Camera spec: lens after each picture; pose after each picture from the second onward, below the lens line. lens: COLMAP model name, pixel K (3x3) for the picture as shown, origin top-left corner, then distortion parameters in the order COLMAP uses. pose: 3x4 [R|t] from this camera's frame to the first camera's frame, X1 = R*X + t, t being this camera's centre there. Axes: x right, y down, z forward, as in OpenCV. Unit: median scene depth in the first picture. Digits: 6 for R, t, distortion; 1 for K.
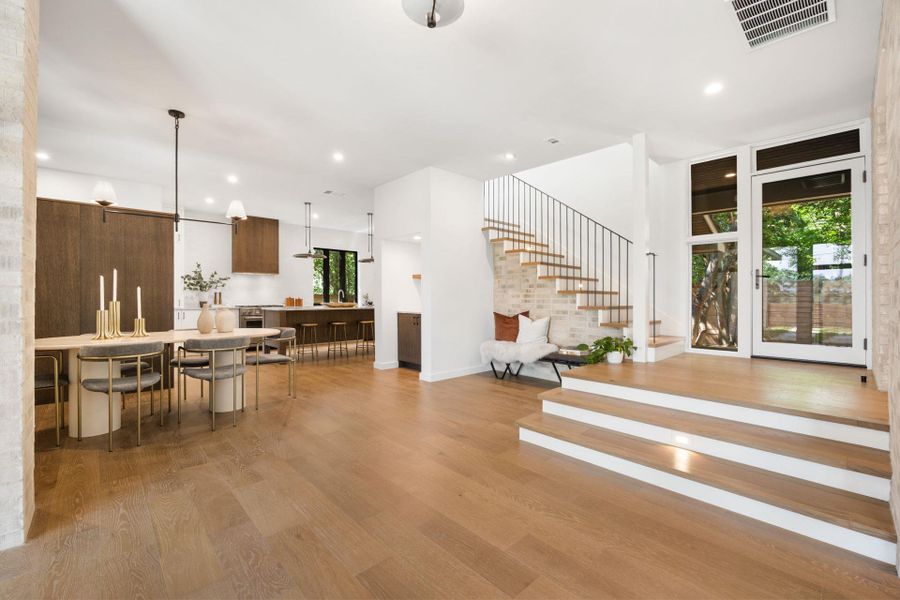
lens RADIAL K [[376.9, 0, 451.0], [0, 376.9, 297.1], [0, 0, 1]] dist [-0.017726, -0.000093]
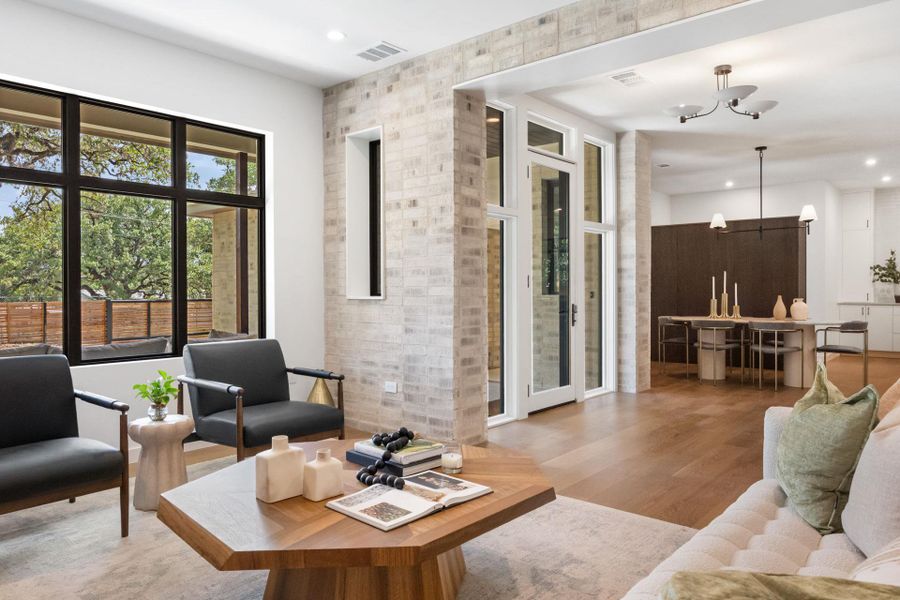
lens RADIAL K [[621.4, 0, 450.0], [0, 621.4, 300.0], [0, 0, 1]] dist [-0.002314, 0.000617]
pose [[0.107947, 0.012013, -0.994084, 0.532274], [0.003392, 0.999917, 0.012452, 0.000895], [0.994151, -0.004716, 0.107897, -0.126270]]
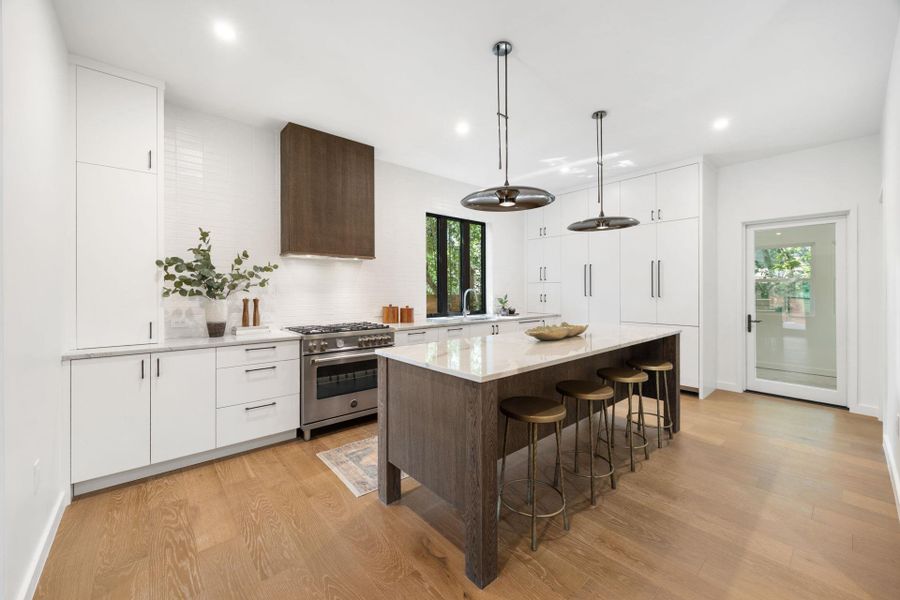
lens RADIAL K [[352.5, 0, 450.0], [0, 352.5, 286.7], [0, 0, 1]] dist [0.002302, 0.000081]
pose [[0.999429, -0.004591, -0.033480, -0.342487], [0.004357, 0.999966, -0.007052, -0.021087], [0.033511, 0.006902, 0.999414, 0.542333]]
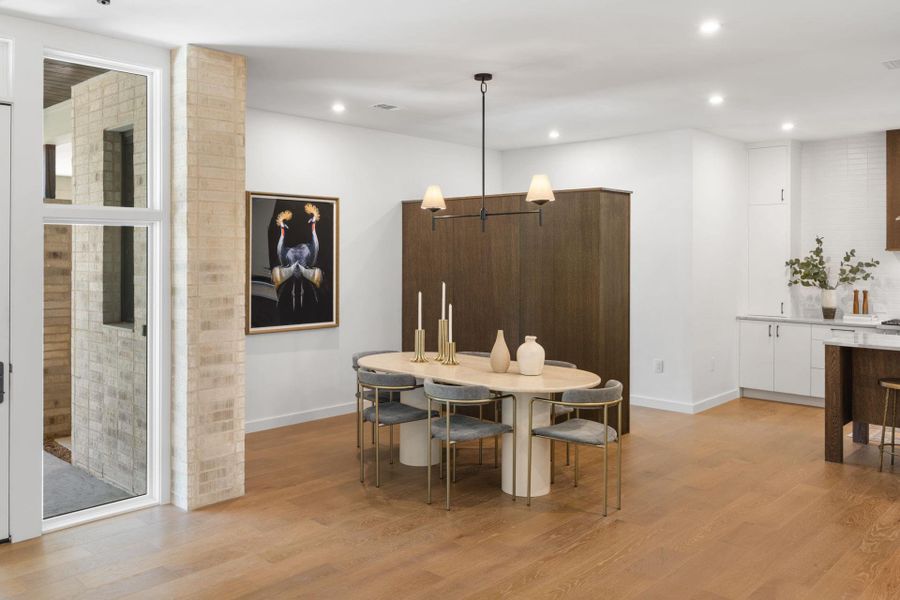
lens RADIAL K [[733.4, 0, 448.8], [0, 733.4, 255.7], [0, 0, 1]] dist [-0.001387, -0.001373]
pose [[0.063207, -0.001348, -0.998000, 0.308567], [-0.002845, 0.999995, -0.001531, -0.051735], [0.997996, 0.002937, 0.063202, 0.344882]]
